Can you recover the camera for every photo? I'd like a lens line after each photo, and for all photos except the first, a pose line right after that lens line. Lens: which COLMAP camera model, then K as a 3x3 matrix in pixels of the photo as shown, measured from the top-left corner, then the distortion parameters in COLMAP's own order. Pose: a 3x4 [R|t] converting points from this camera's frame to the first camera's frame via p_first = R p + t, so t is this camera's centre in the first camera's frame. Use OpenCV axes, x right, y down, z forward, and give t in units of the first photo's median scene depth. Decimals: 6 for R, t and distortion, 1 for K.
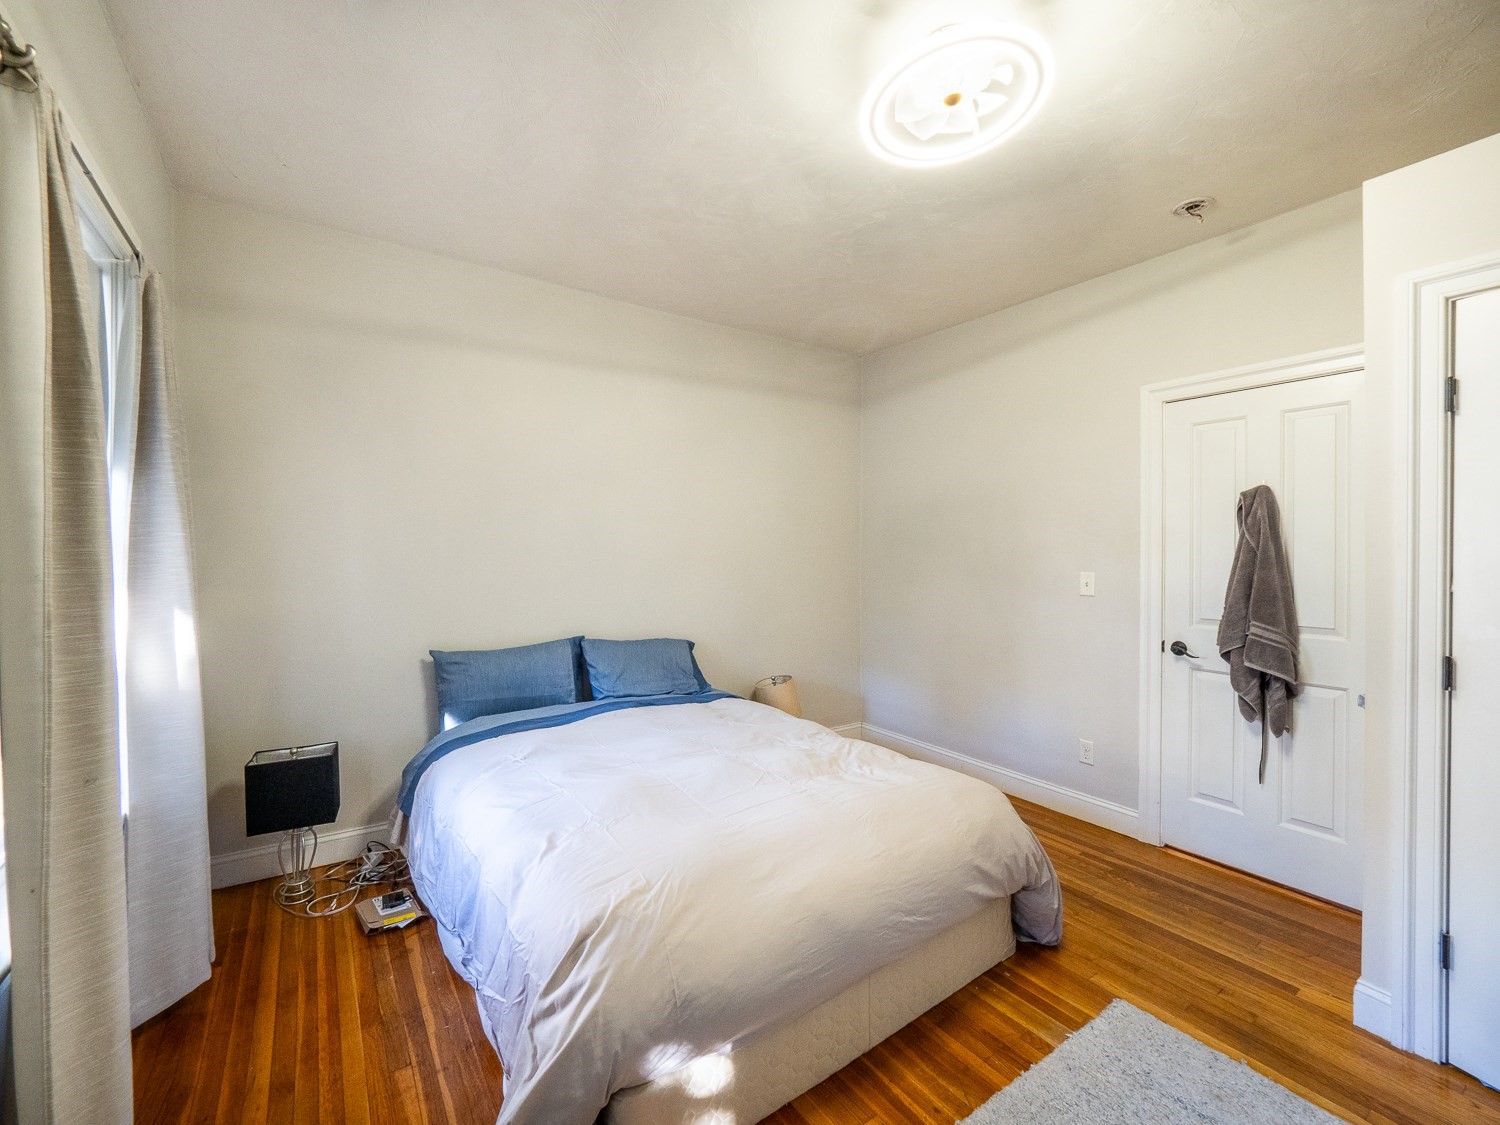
lens RADIAL K [[658.9, 0, 743.4], [0, 658.9, 557.4], [0, 0, 1]] dist [0.000219, -0.000390]
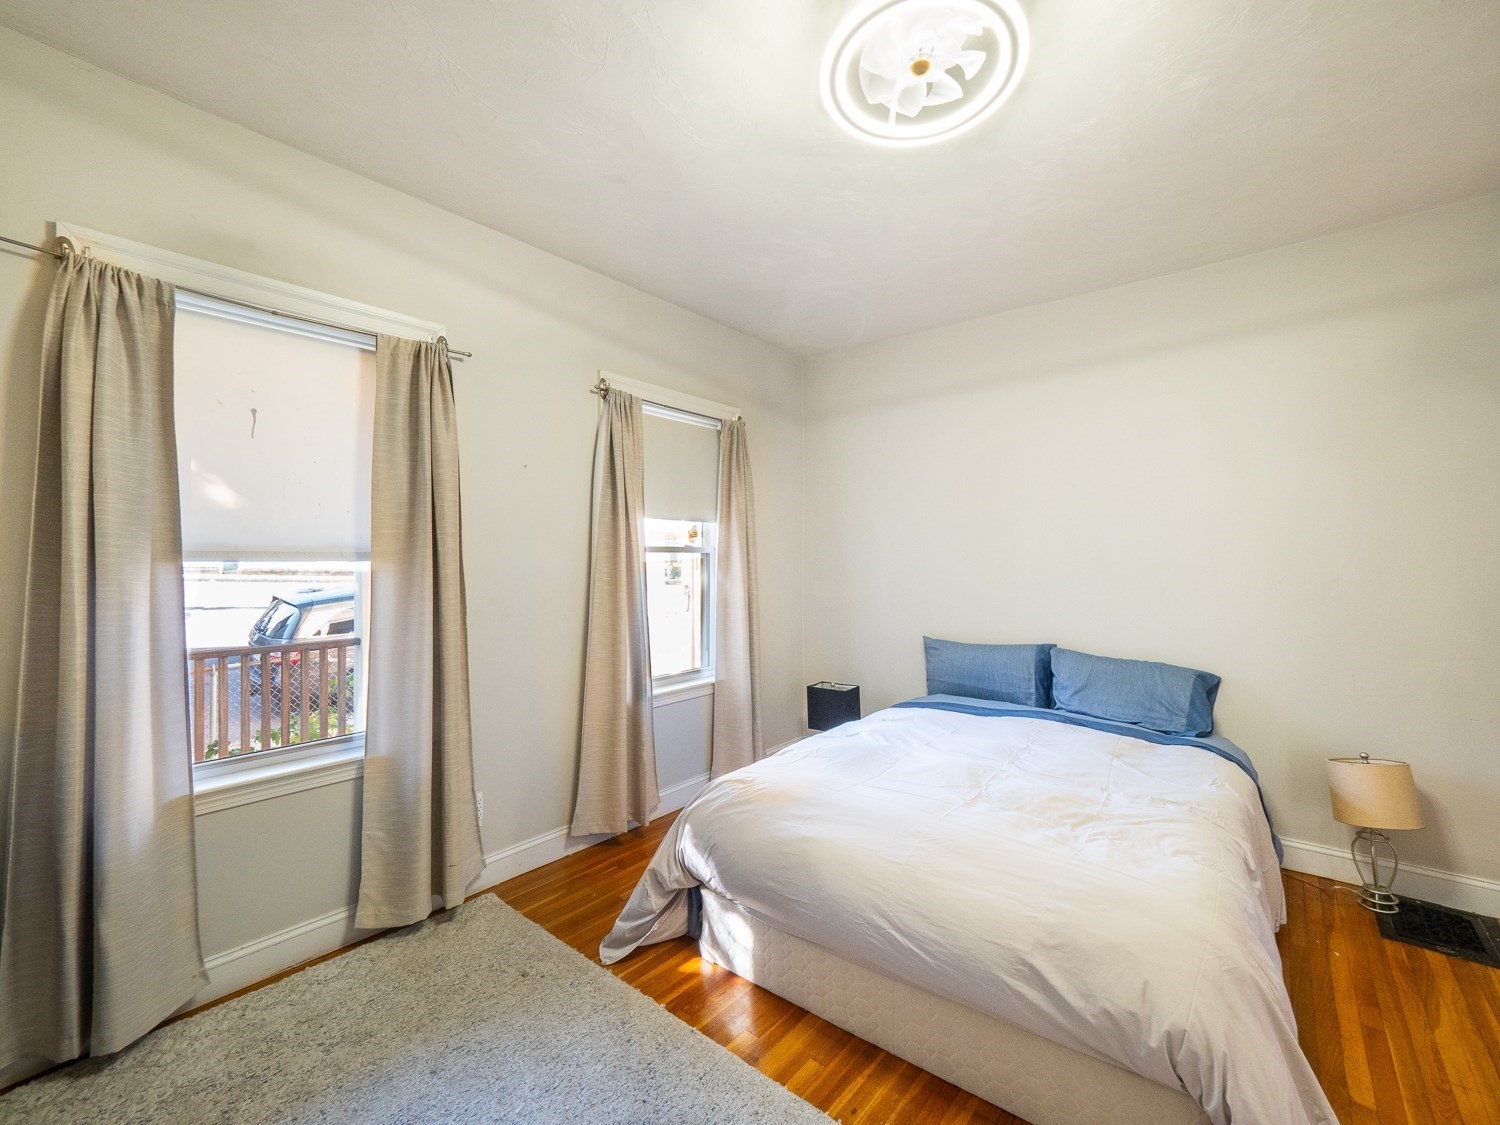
lens RADIAL K [[658.9, 0, 741.4], [0, 658.9, 562.5], [0, 0, 1]] dist [0.000219, -0.000390]
pose [[0.248652, 0.001140, -0.968592, 0.653844], [-0.012528, 0.999919, -0.002040, 0.002645], [0.968512, 0.012642, 0.248647, 0.306045]]
